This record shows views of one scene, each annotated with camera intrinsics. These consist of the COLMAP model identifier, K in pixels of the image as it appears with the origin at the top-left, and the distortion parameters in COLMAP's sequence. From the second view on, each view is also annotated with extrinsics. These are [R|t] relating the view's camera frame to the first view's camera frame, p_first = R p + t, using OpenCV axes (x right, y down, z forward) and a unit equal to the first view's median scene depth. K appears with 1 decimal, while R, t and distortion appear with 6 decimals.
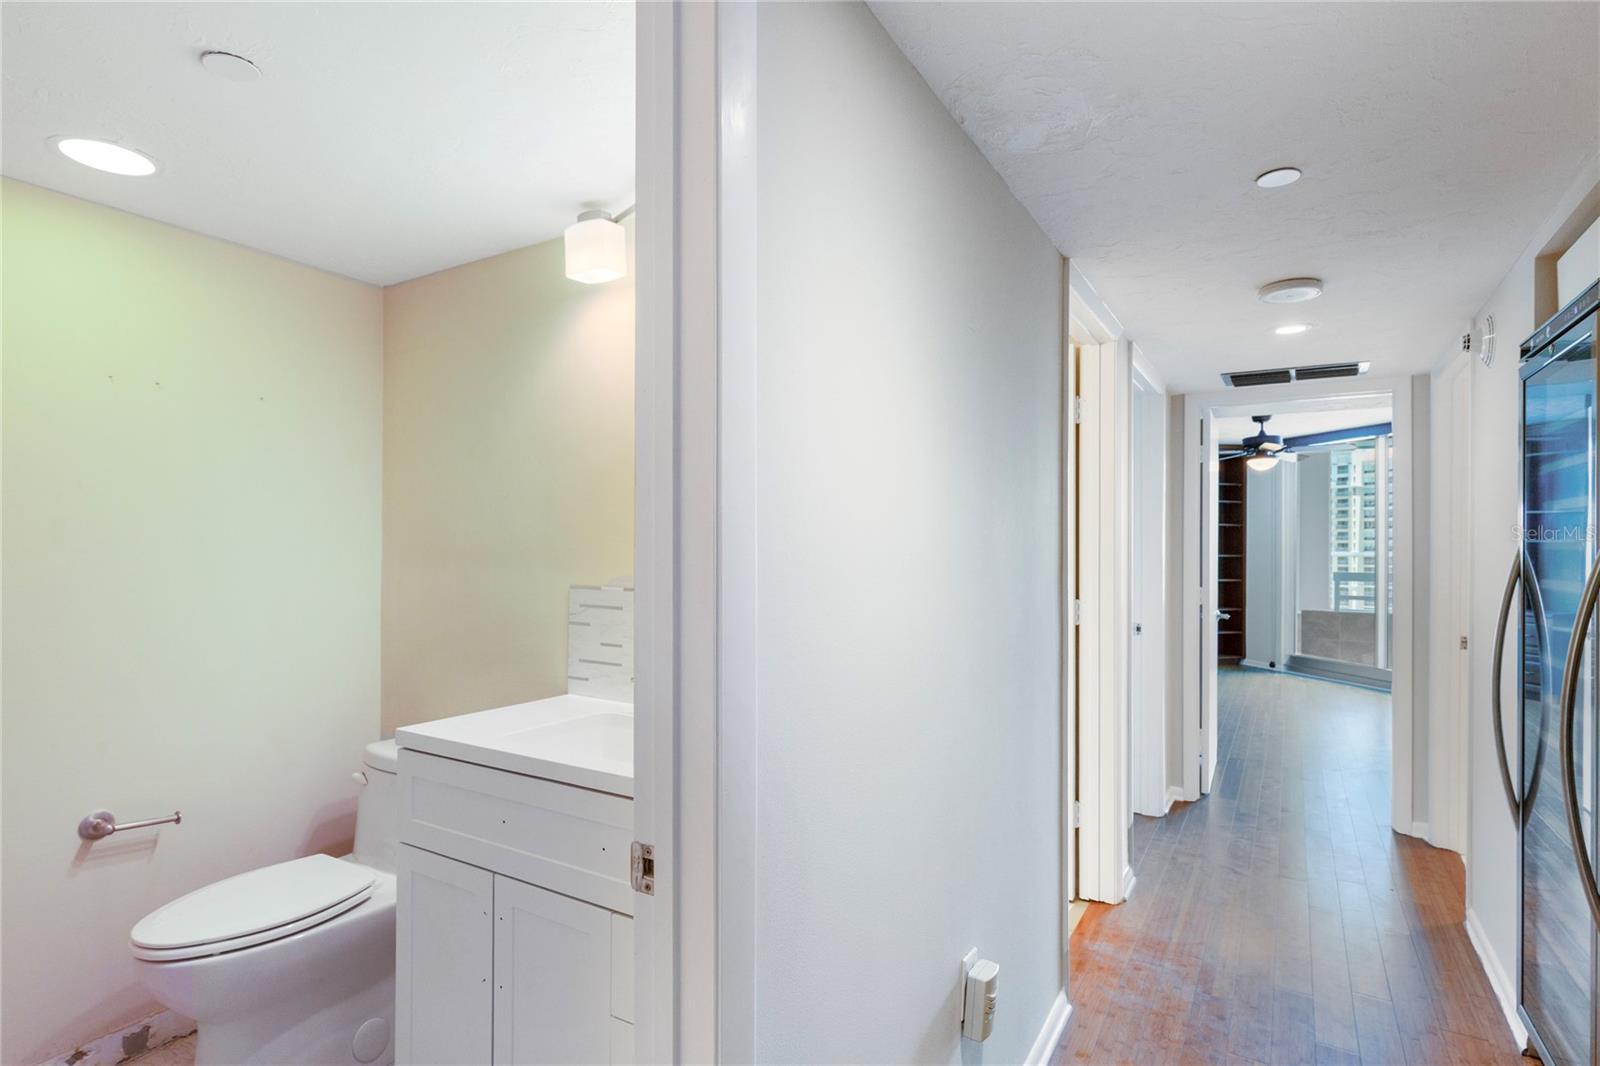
lens RADIAL K [[817.8, 0, 797.7], [0, 817.8, 537.7], [0, 0, 1]] dist [0.004203, 0.000501]
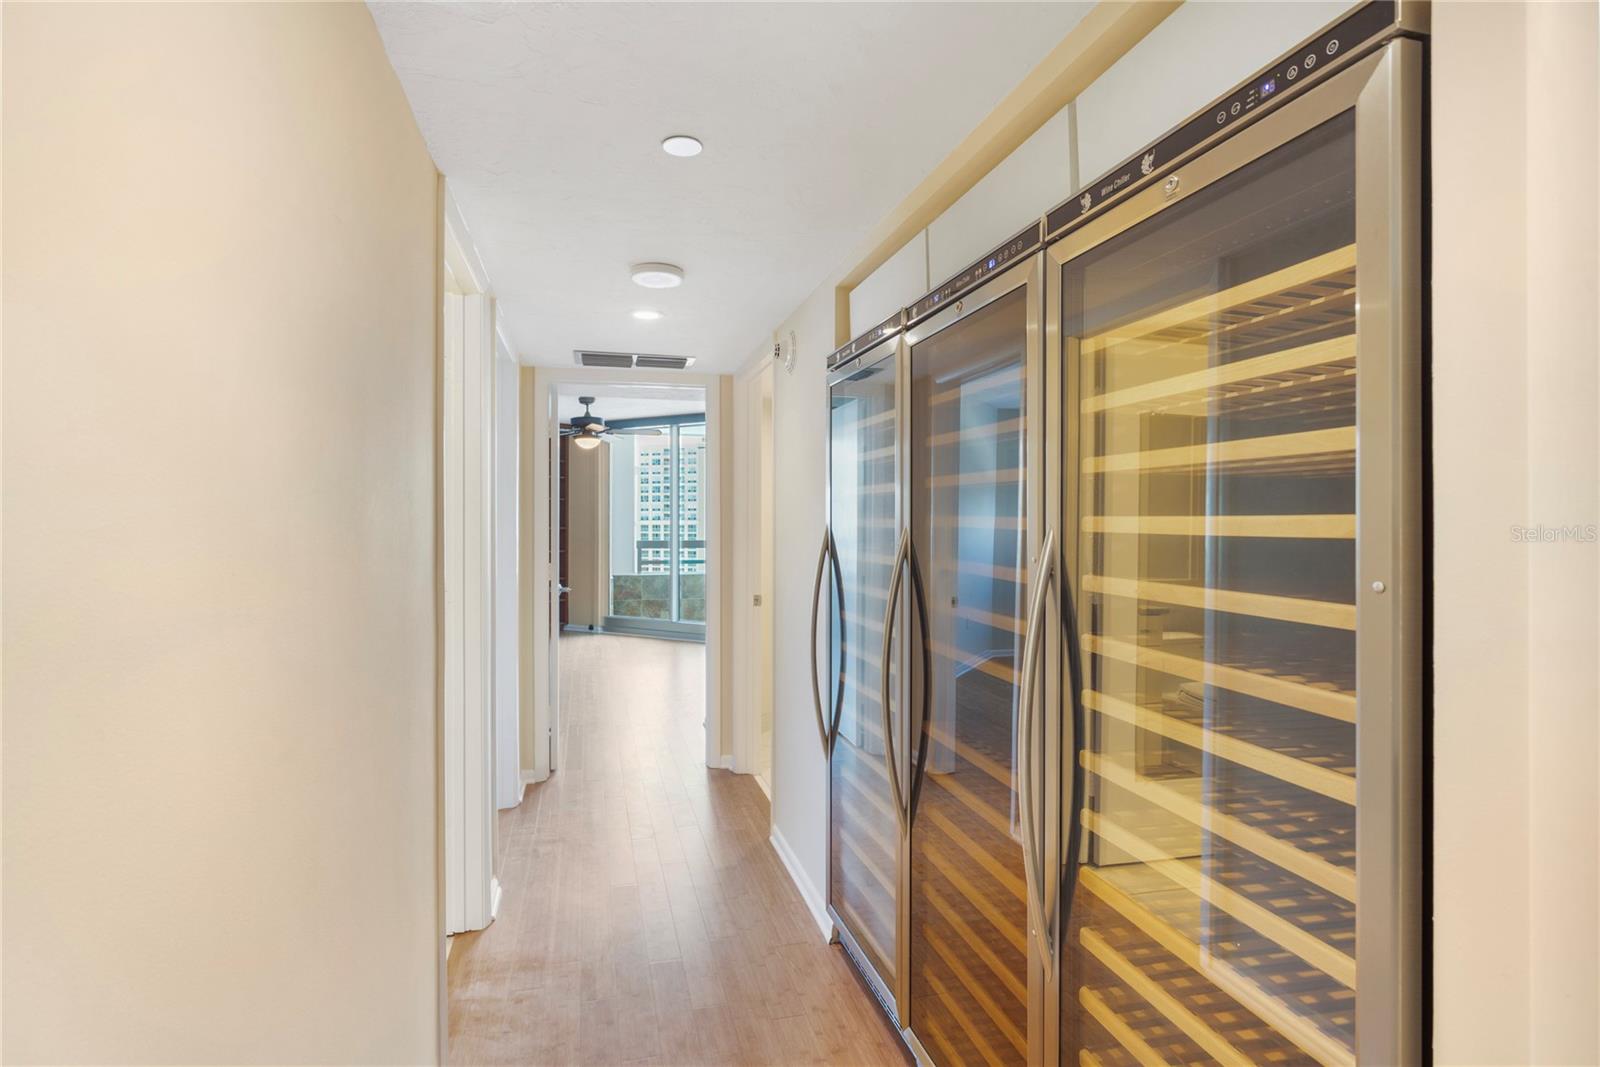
lens RADIAL K [[817.8, 0, 799.9], [0, 817.8, 518.3], [0, 0, 1]] dist [0.004203, 0.000501]
pose [[0.702137, -0.008597, 0.711990, -0.001085], [0.000947, 0.999937, 0.011141, -0.006566], [-0.712041, -0.007149, 0.702101, 0.103200]]
